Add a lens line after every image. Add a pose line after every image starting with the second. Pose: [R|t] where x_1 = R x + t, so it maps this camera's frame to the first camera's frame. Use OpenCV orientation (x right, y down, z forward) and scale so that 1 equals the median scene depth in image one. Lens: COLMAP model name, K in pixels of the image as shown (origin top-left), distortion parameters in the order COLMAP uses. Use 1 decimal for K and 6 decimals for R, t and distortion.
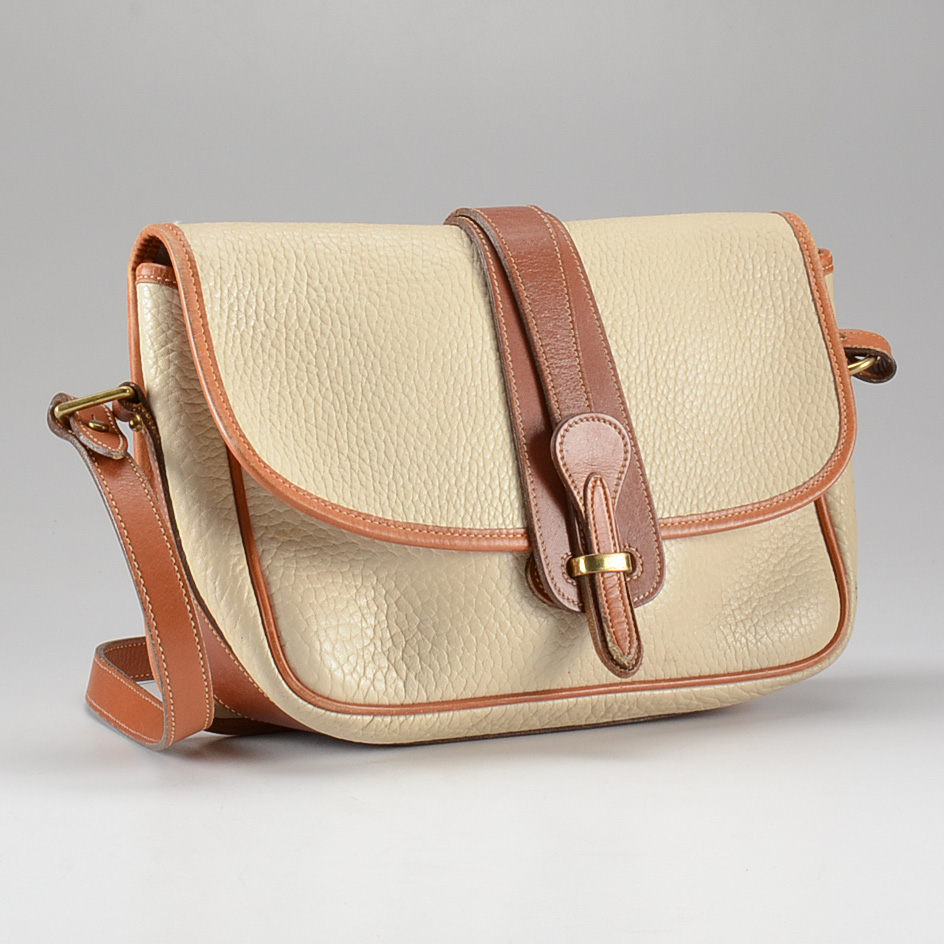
lens RADIAL K [[2713.4, 0, 472.8], [0, 2713.4, 470.7], [0, 0, 1]] dist [0.123599, 0.000000]
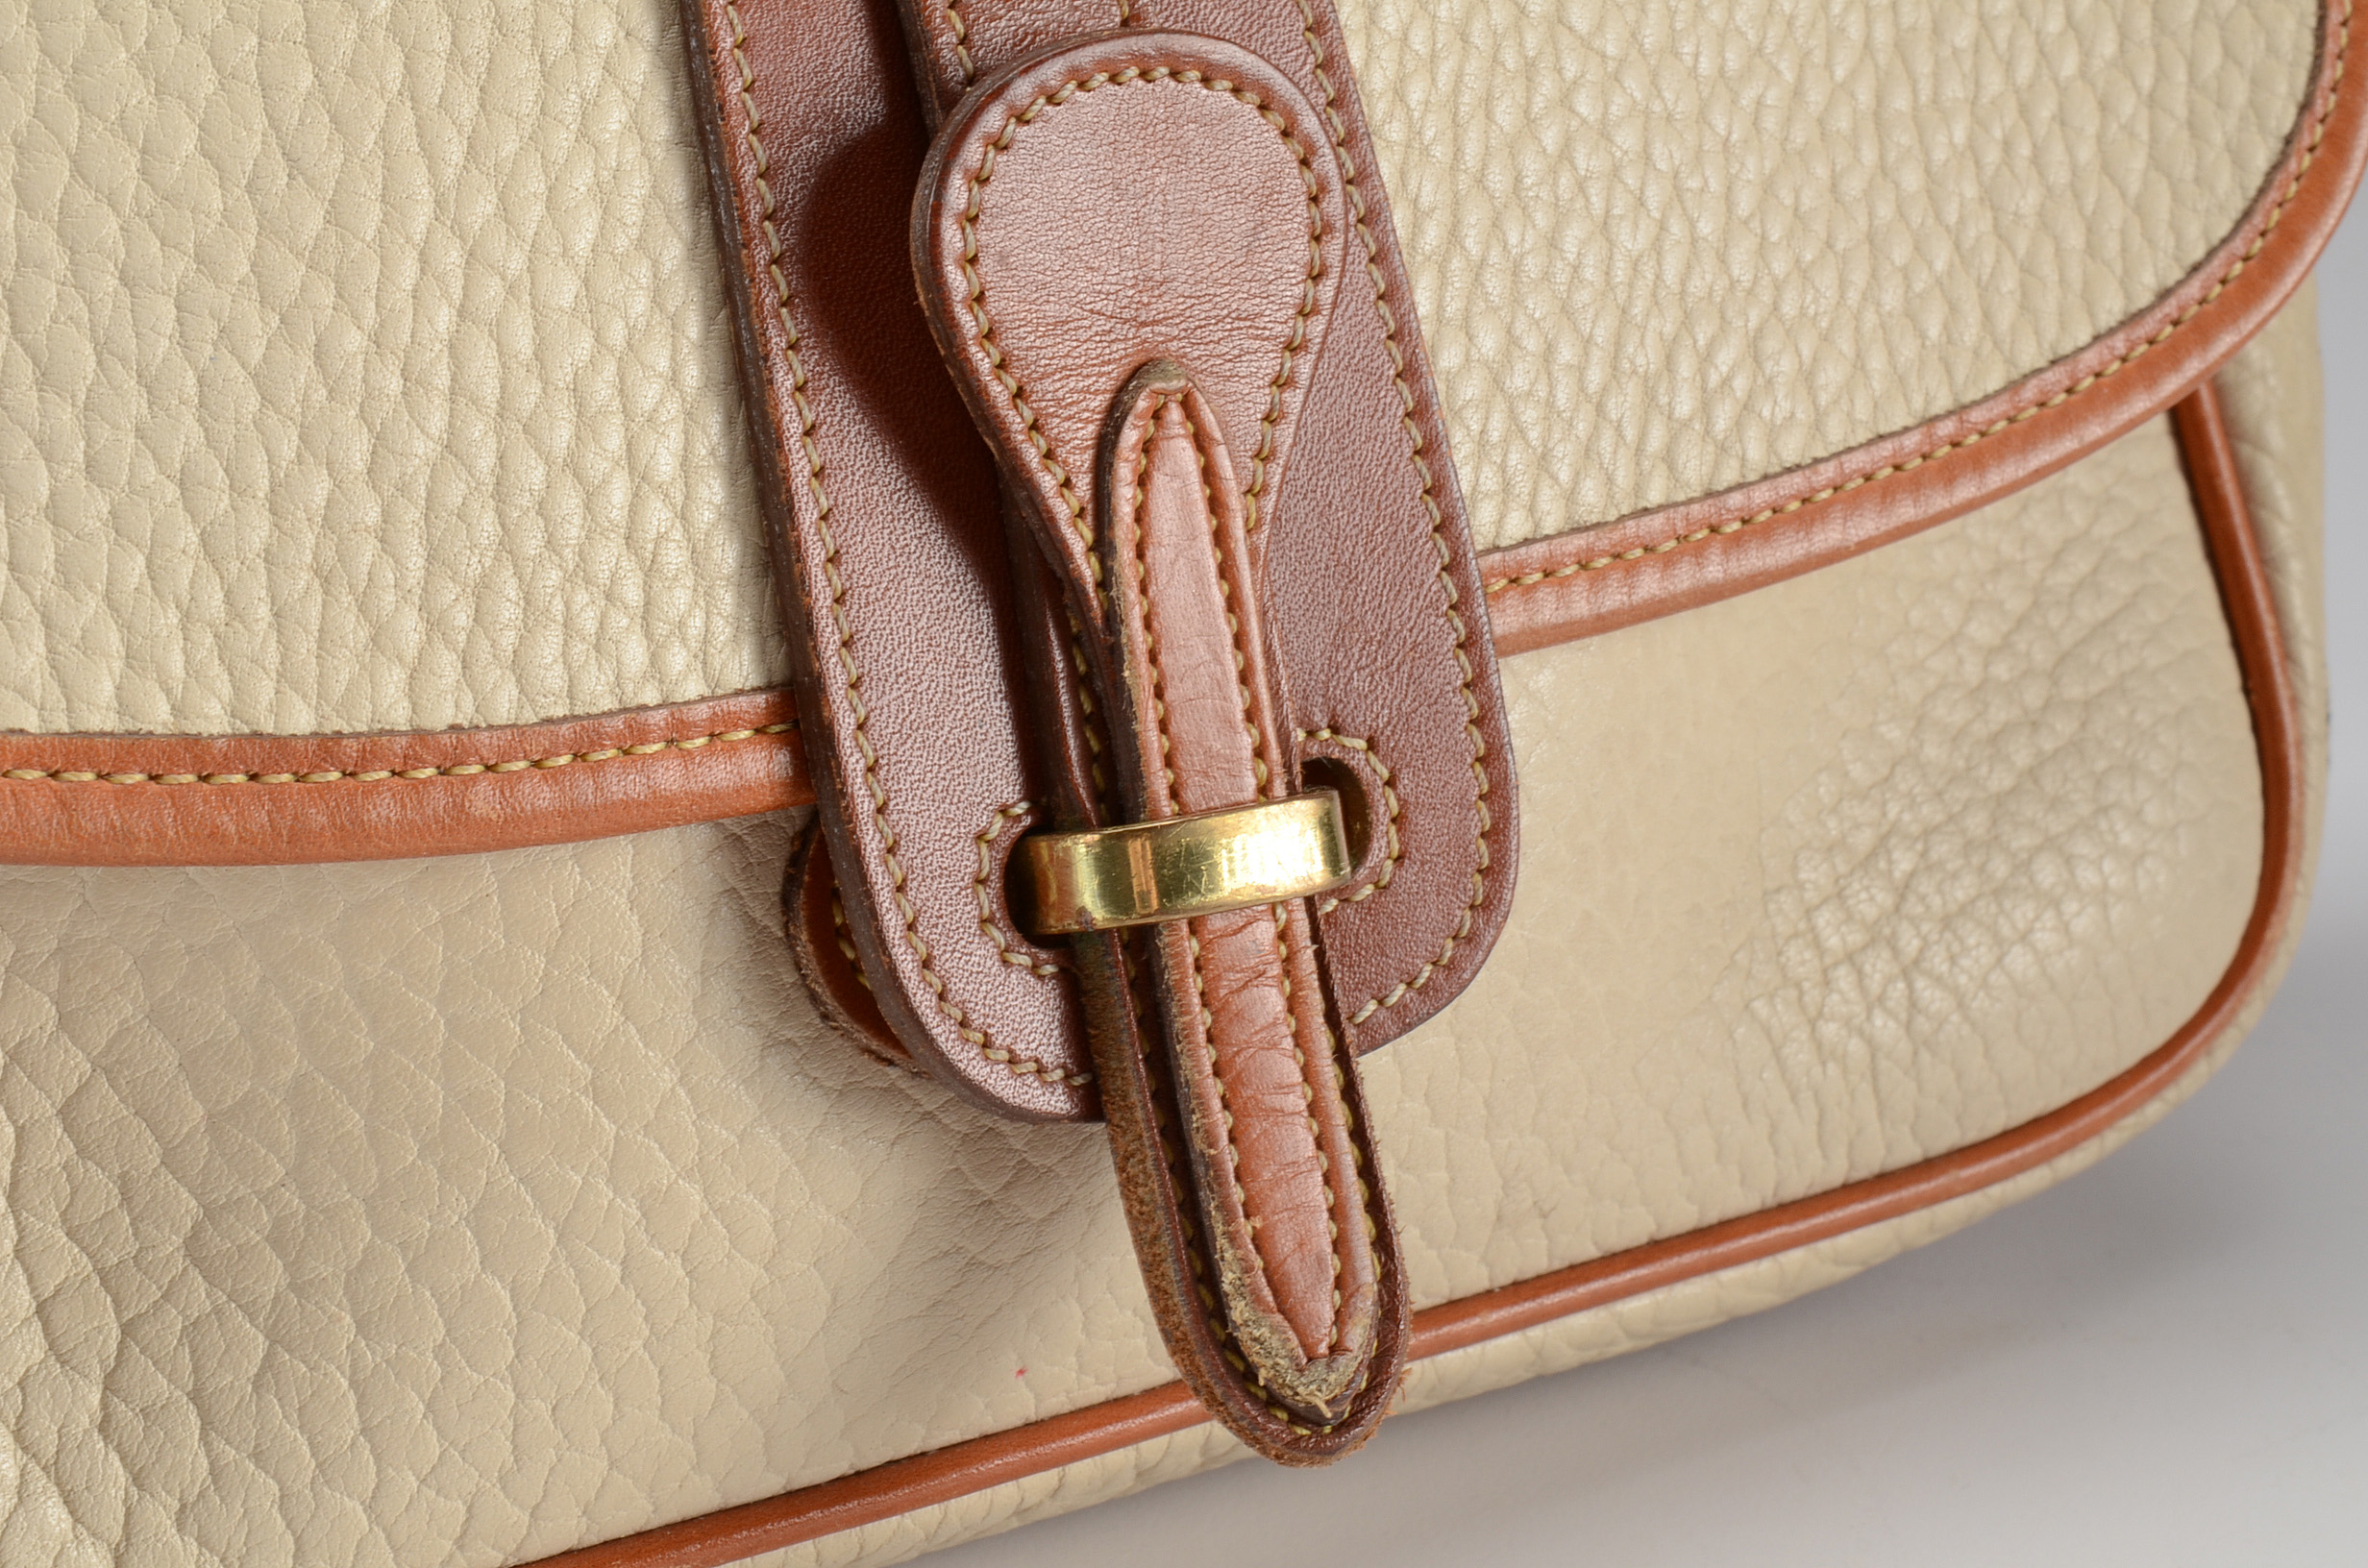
lens RADIAL K [[5378.9, 0, 1169.7], [0, 5378.9, 788.6], [0, 0, 1]] dist [0.085381, 0.000000]
pose [[0.998697, -0.011125, 0.049796, 0.027469], [0.000534, 0.978168, 0.207813, -0.047223], [-0.051021, -0.207516, 0.976900, 0.636939]]
